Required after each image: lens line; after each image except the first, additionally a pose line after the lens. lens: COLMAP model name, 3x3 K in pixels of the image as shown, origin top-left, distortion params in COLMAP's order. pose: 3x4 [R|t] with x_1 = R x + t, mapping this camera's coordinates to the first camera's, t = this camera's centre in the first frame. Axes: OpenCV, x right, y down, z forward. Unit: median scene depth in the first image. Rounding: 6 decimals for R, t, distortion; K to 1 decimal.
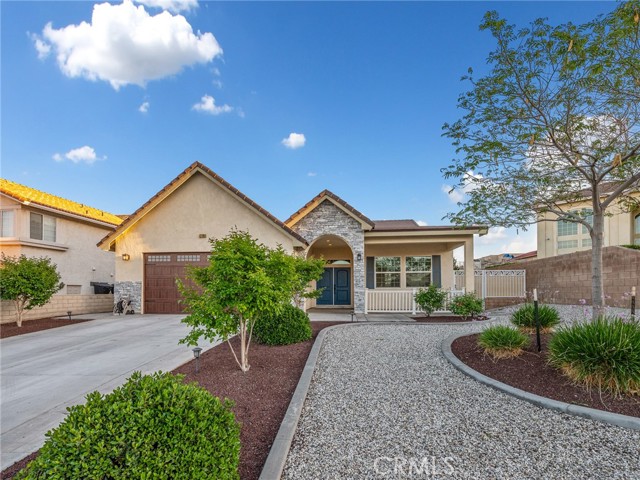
lens RADIAL K [[308.0, 0, 313.6], [0, 308.0, 263.8], [0, 0, 1]] dist [-0.004047, -0.000610]
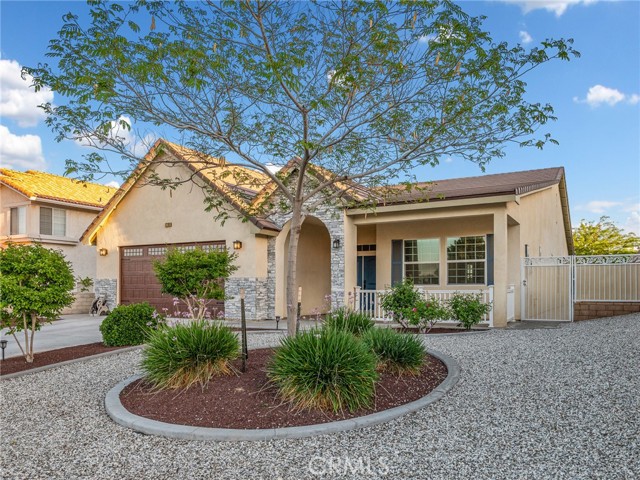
lens RADIAL K [[485.9, 0, 321.0], [0, 485.9, 240.1], [0, 0, 1]] dist [-0.007151, -0.000439]
pose [[0.922729, -0.036148, -0.383751, 0.532556], [0.033183, 0.999346, -0.014347, -0.014694], [0.384019, 0.000504, 0.923325, -0.072371]]
